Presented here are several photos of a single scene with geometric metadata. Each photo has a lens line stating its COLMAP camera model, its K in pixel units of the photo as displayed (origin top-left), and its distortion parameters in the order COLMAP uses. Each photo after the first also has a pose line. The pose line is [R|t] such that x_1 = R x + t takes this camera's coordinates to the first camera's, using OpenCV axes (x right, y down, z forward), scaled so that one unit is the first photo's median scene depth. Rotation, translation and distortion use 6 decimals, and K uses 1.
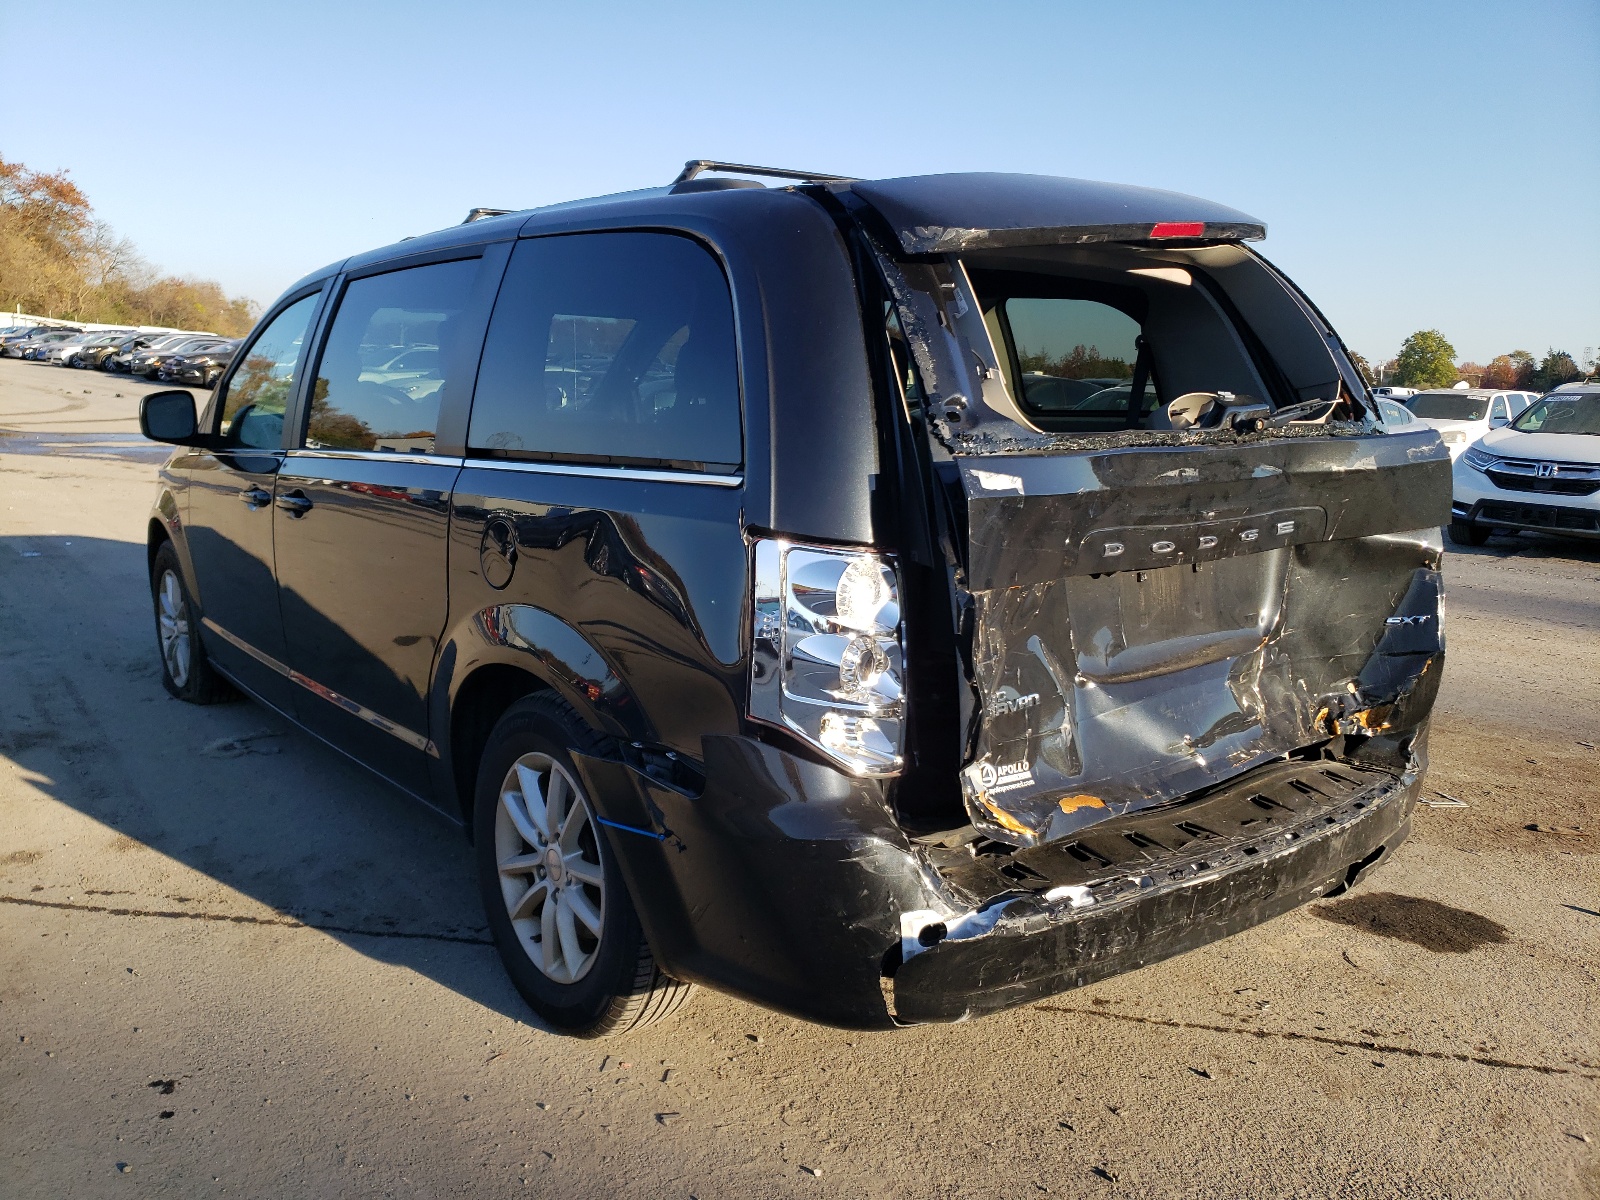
lens RADIAL K [[1264.8, 0, 765.5], [0, 1264.8, 619.4], [0, 0, 1]] dist [0.006572, -0.000711]
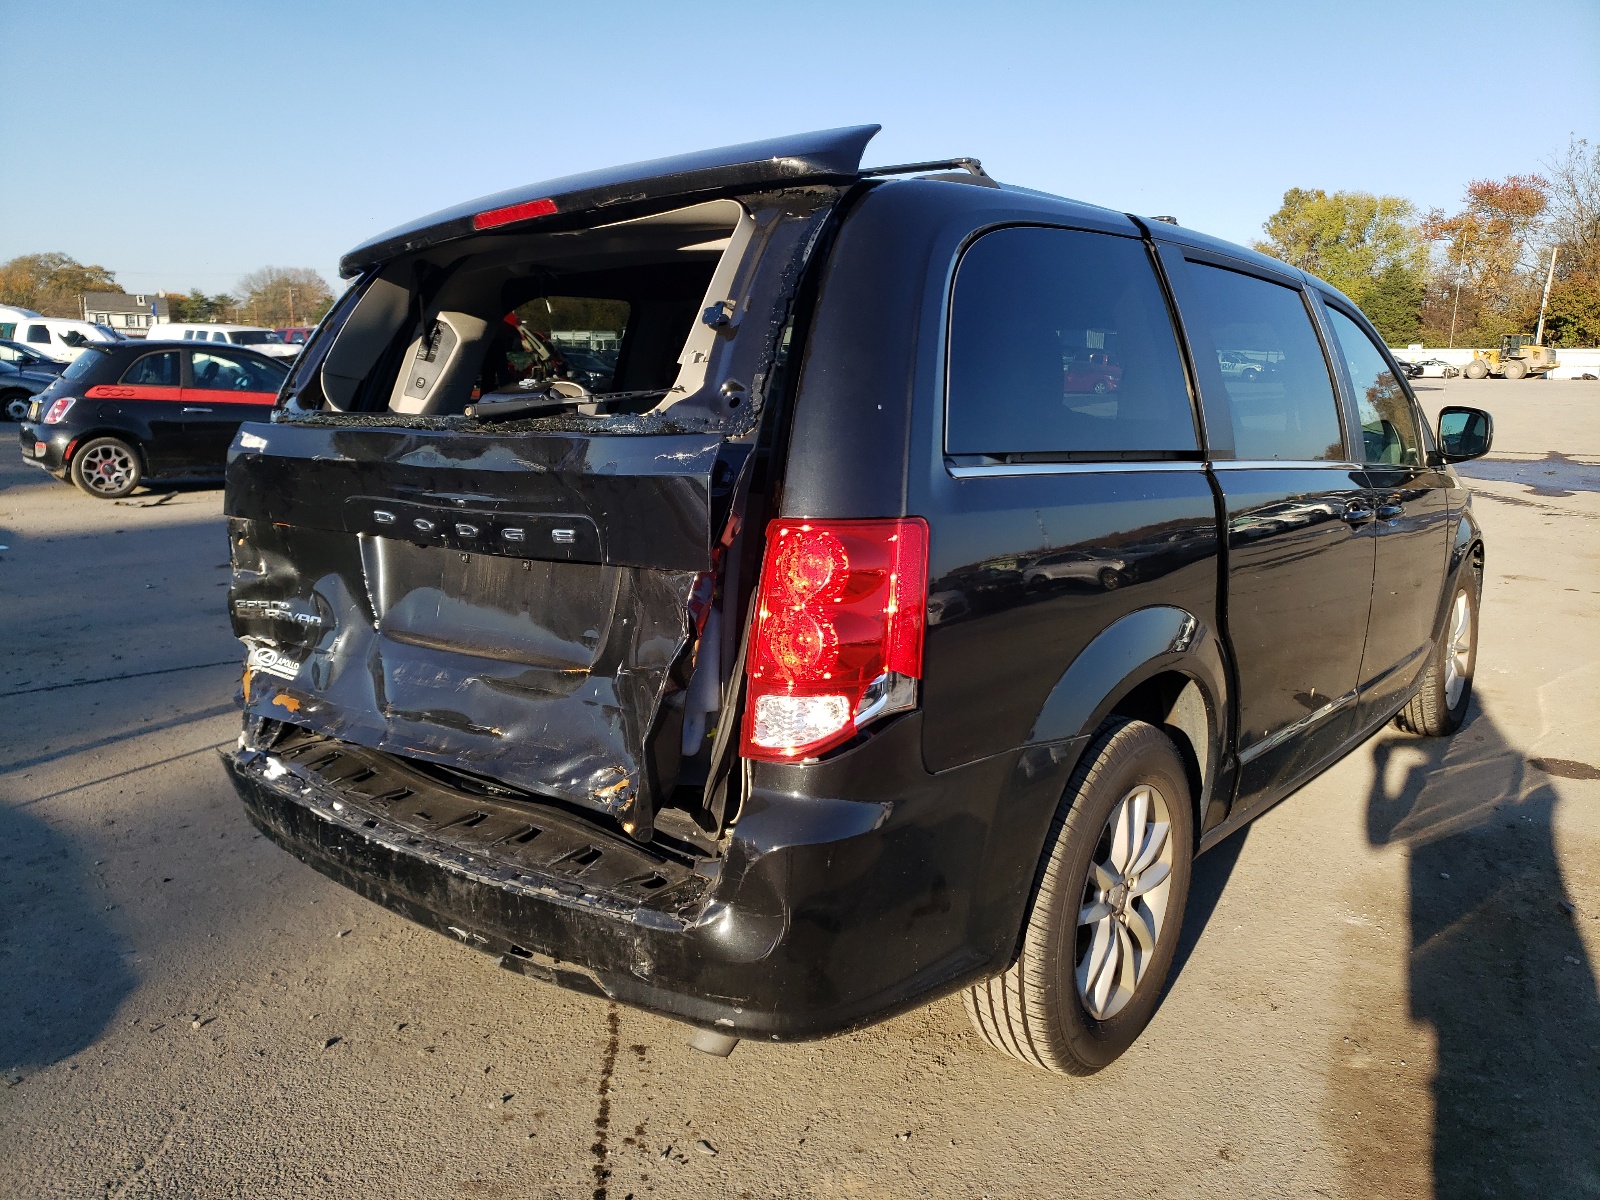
lens RADIAL K [[1264.8, 0, 765.5], [0, 1264.8, 619.4], [0, 0, 1]] dist [0.006572, -0.000711]
pose [[0.219490, 0.159058, -0.962562, 1.373402], [-0.189538, 0.974774, 0.117856, -0.154790], [0.957026, 0.156574, 0.244100, 1.002863]]
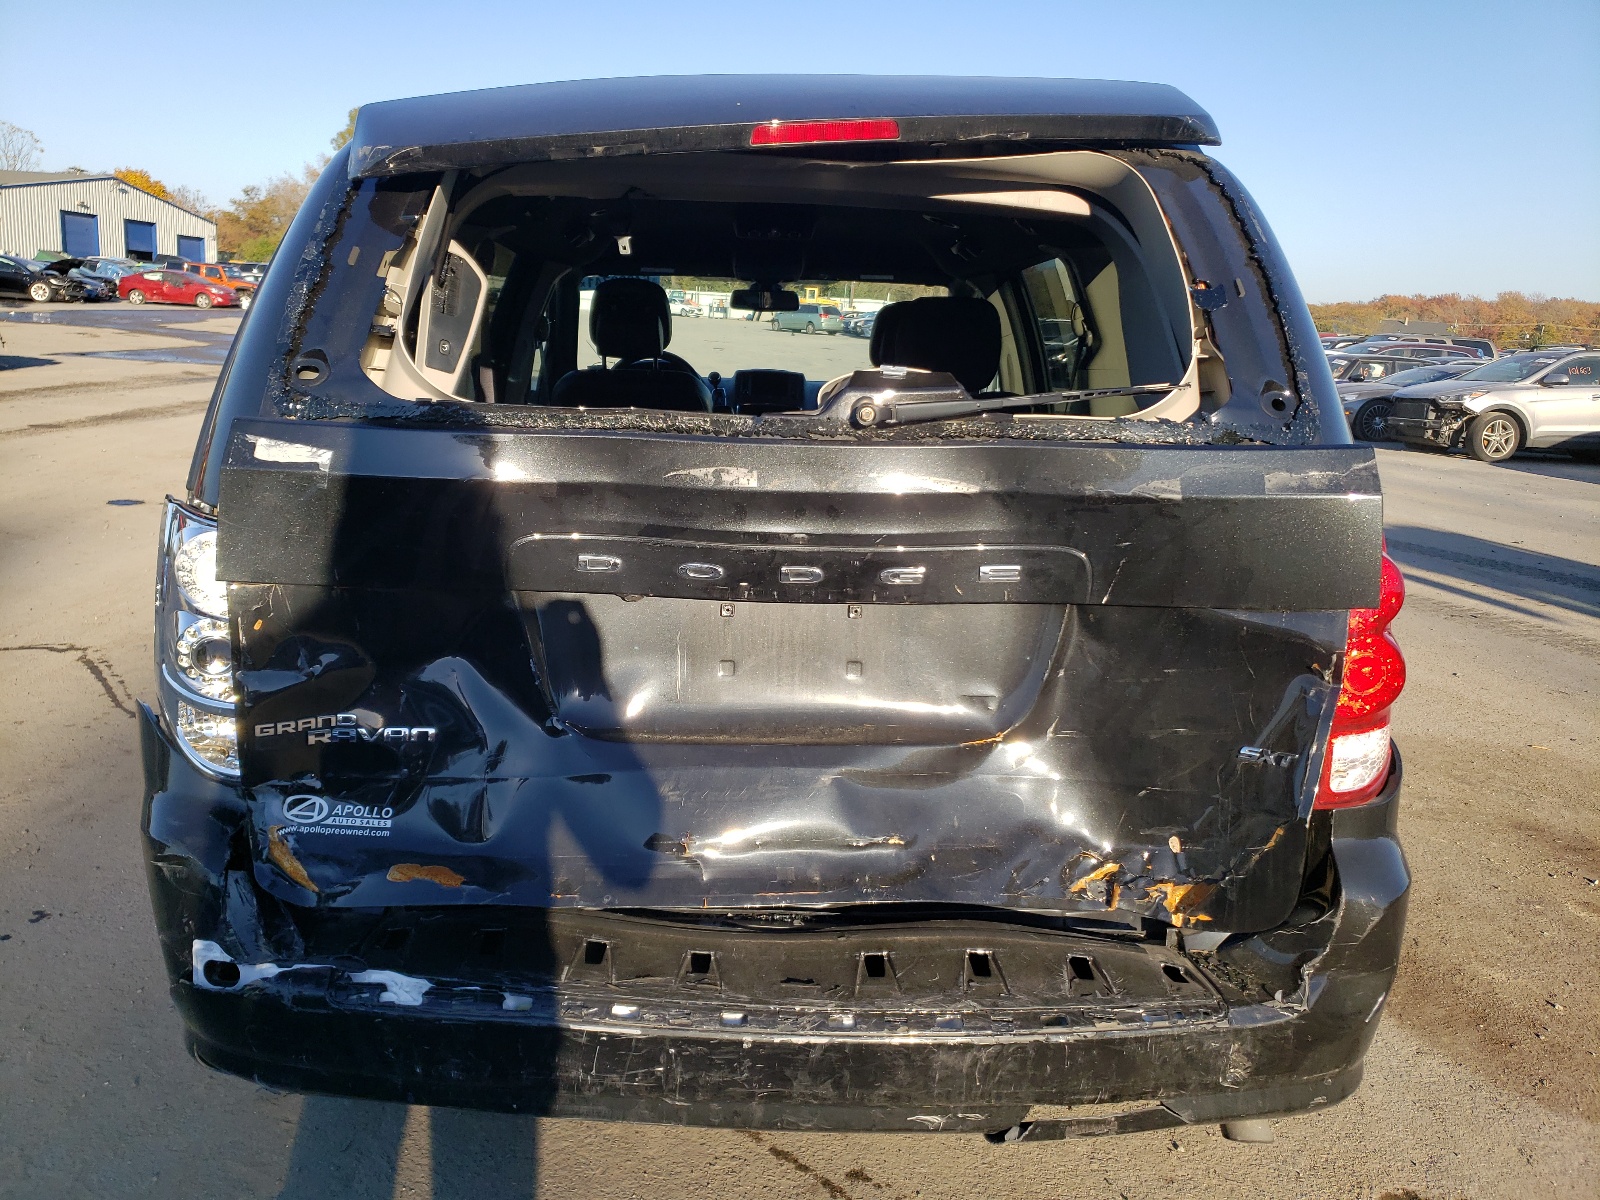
lens RADIAL K [[1286.1, 0, 800.0], [0, 1286.1, 600.0], [0, 0, 1]] dist [-0.000648, -0.004107]
pose [[0.810369, 0.137295, -0.569607, 0.763979], [-0.139093, 0.989446, 0.040607, -0.076930], [0.569171, 0.046322, 0.820913, 0.417034]]
